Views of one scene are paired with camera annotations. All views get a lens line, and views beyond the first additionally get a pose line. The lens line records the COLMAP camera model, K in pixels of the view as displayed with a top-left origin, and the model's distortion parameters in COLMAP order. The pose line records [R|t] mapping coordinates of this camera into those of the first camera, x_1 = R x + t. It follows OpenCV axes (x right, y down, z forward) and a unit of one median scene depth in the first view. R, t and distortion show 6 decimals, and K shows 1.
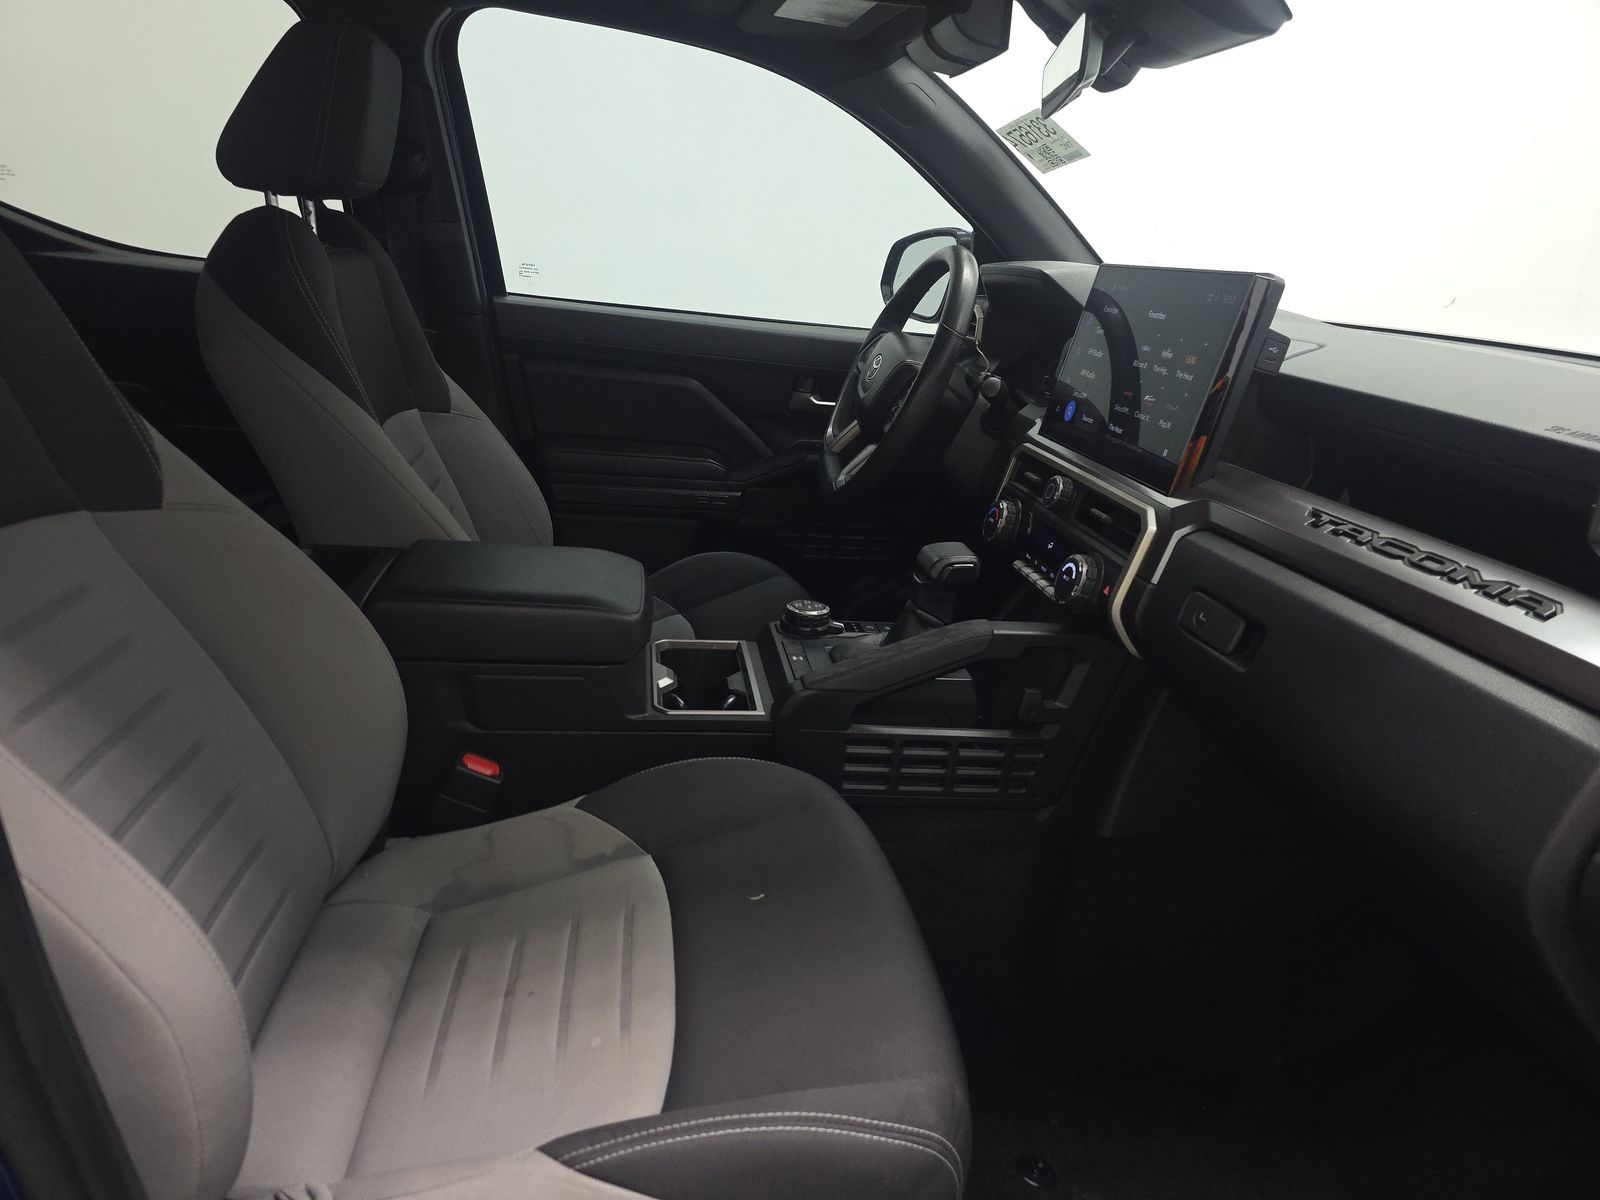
lens RADIAL K [[1065.2, 0, 796.9], [0, 1065.2, 608.1], [0, 0, 1]] dist [0.051012, -0.061699]
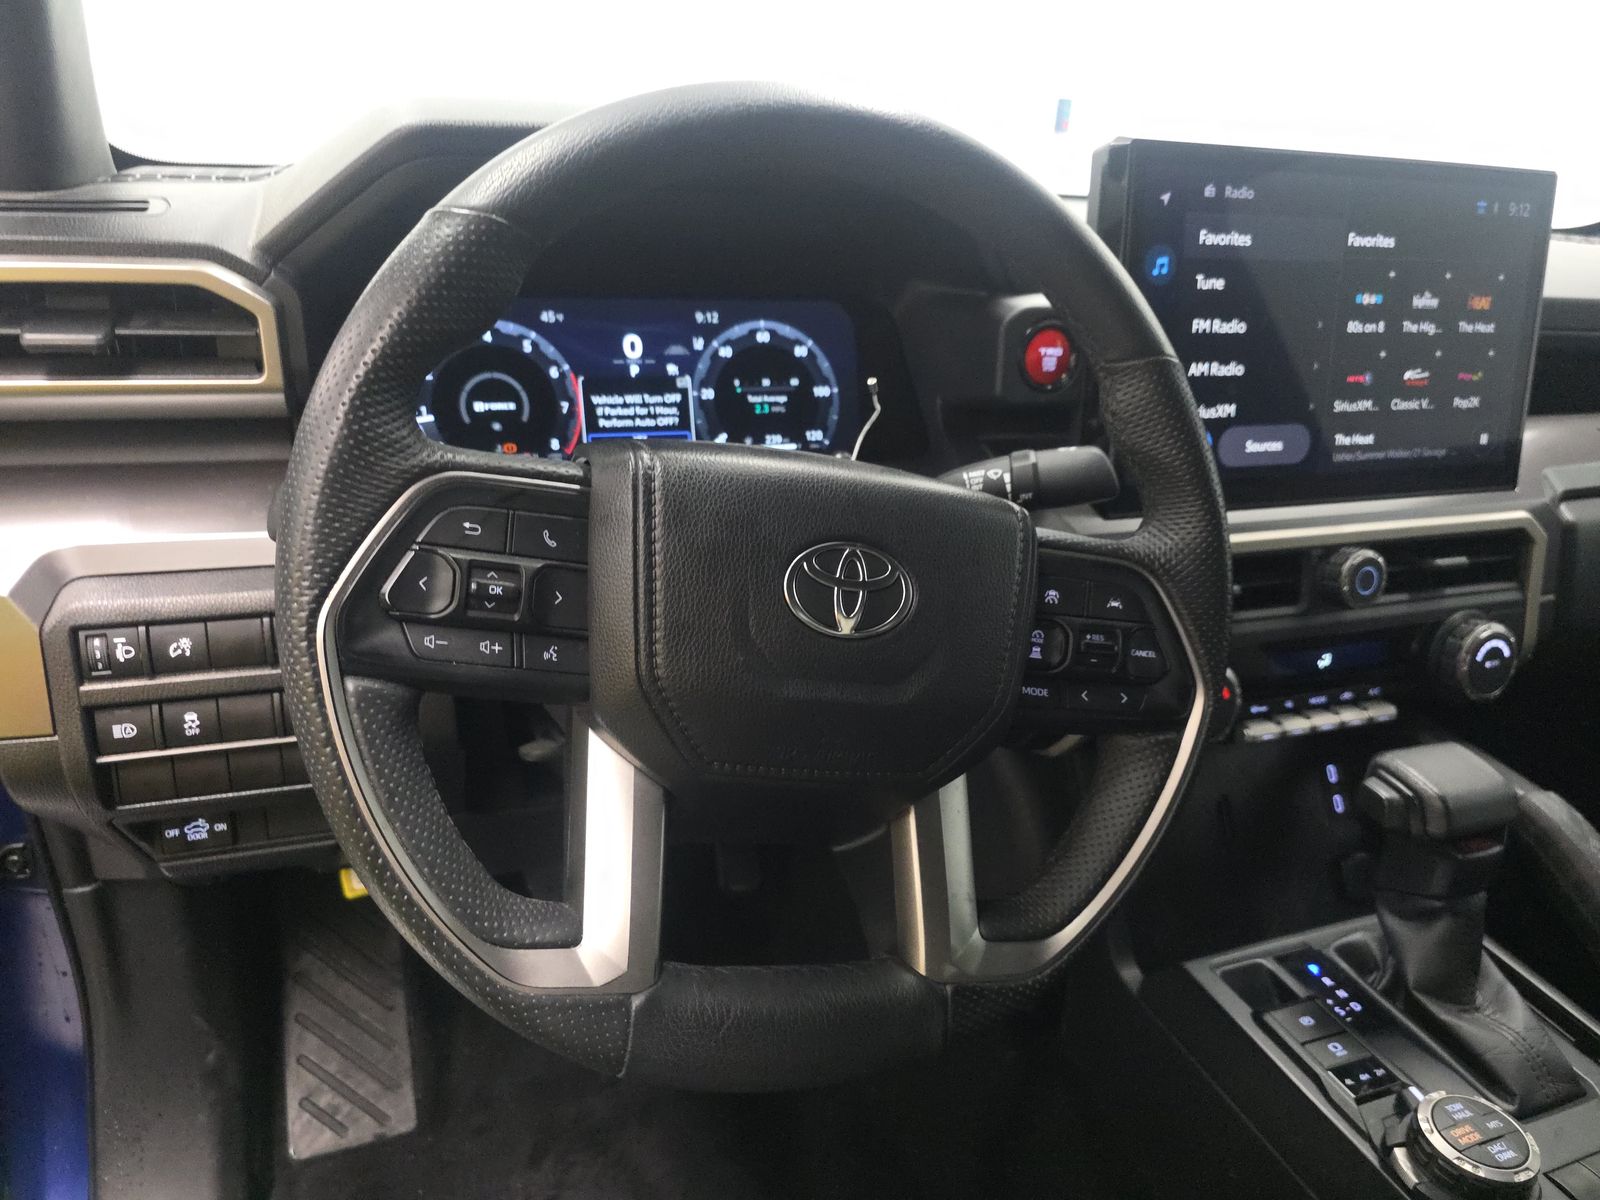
lens RADIAL K [[1065.2, 0, 785.6], [0, 1065.2, 624.2], [0, 0, 1]] dist [0.051012, -0.061699]
pose [[-0.225439, -0.483795, 0.845648, -0.204665], [0.233370, 0.815907, 0.528994, -0.514855], [-0.945894, 0.316605, -0.071034, 1.488248]]
